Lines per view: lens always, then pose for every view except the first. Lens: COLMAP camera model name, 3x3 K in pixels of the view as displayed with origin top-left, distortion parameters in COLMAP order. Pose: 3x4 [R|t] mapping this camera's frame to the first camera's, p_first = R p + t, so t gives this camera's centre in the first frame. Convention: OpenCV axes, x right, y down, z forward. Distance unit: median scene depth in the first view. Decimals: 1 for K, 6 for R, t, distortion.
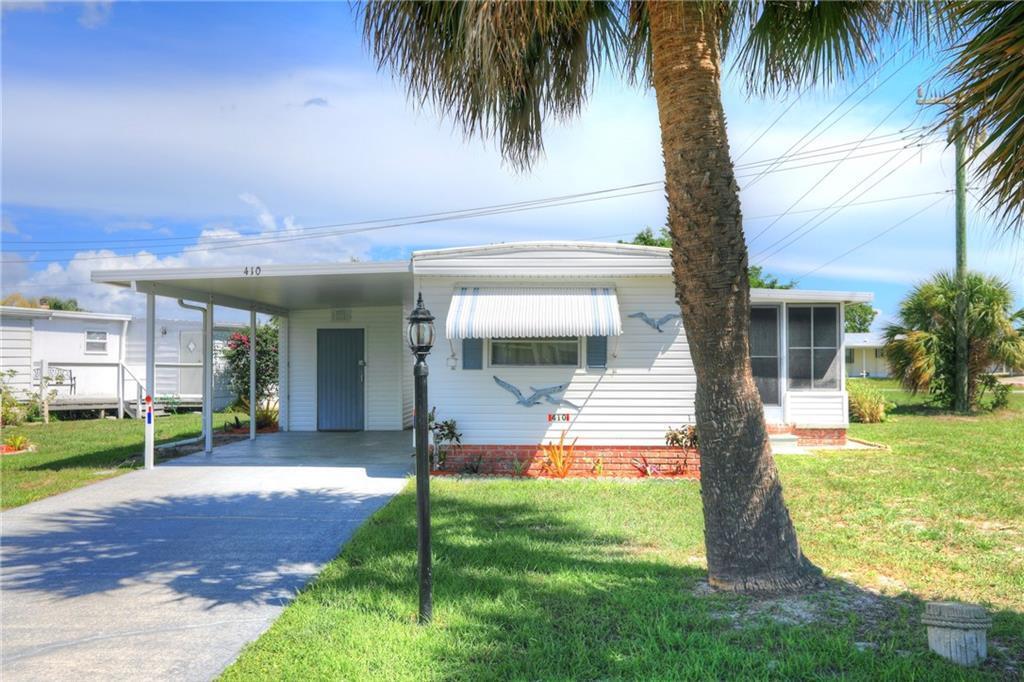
lens RADIAL K [[894.2, 0, 518.1], [0, 894.2, 343.6], [0, 0, 1]] dist [-0.000431, 0.020988]
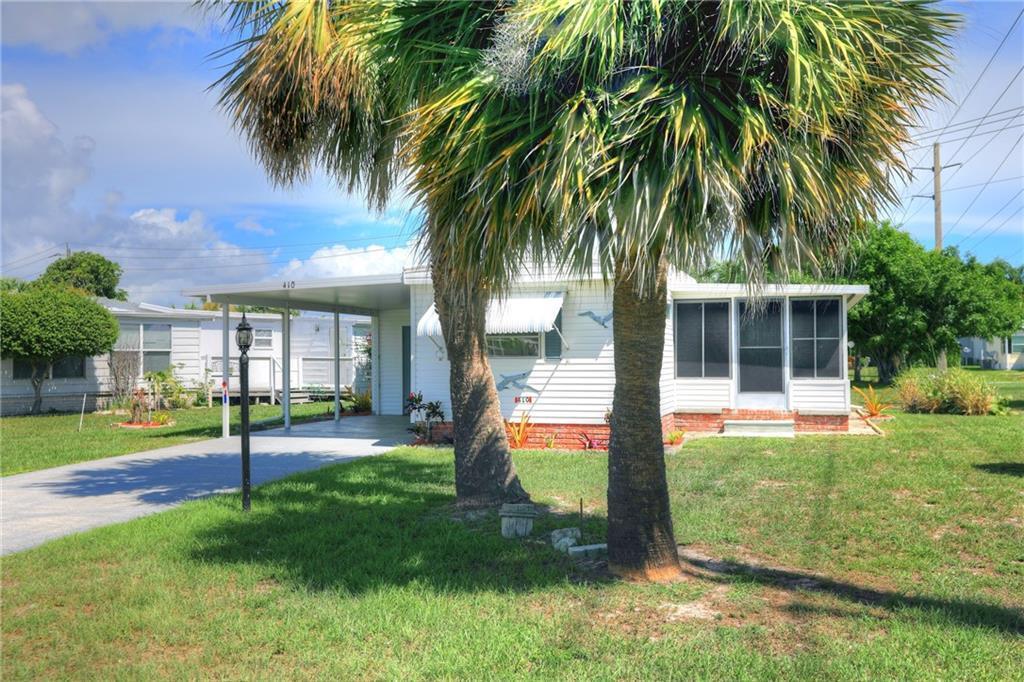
lens RADIAL K [[973.6, 0, 504.0], [0, 973.6, 341.2], [0, 0, 1]] dist [-0.014285, 0.000000]
pose [[0.963096, -0.010069, -0.268969, 0.285386], [0.011930, 0.999915, 0.005288, -0.002725], [0.268893, -0.008302, 0.963134, -0.204807]]
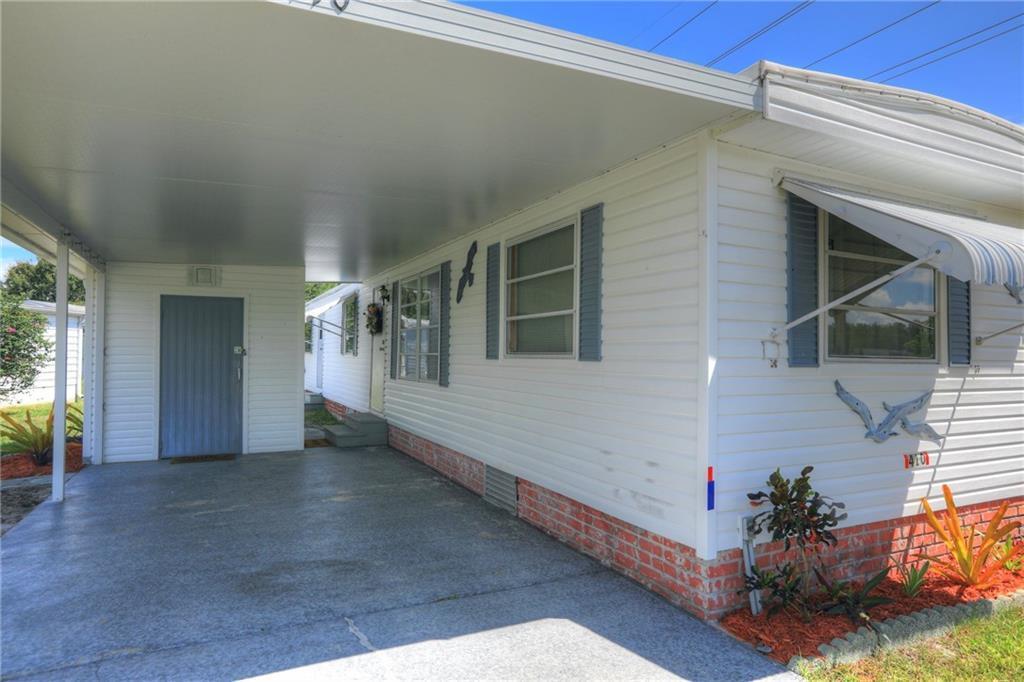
lens RADIAL K [[624.7, 0, 522.5], [0, 624.7, 345.0], [0, 0, 1]] dist [-0.037416, 0.032471]
pose [[0.880861, 0.014670, 0.473147, -0.248218], [-0.018235, 0.999829, 0.002947, 0.015043], [-0.473023, -0.011223, 0.880978, 0.605829]]
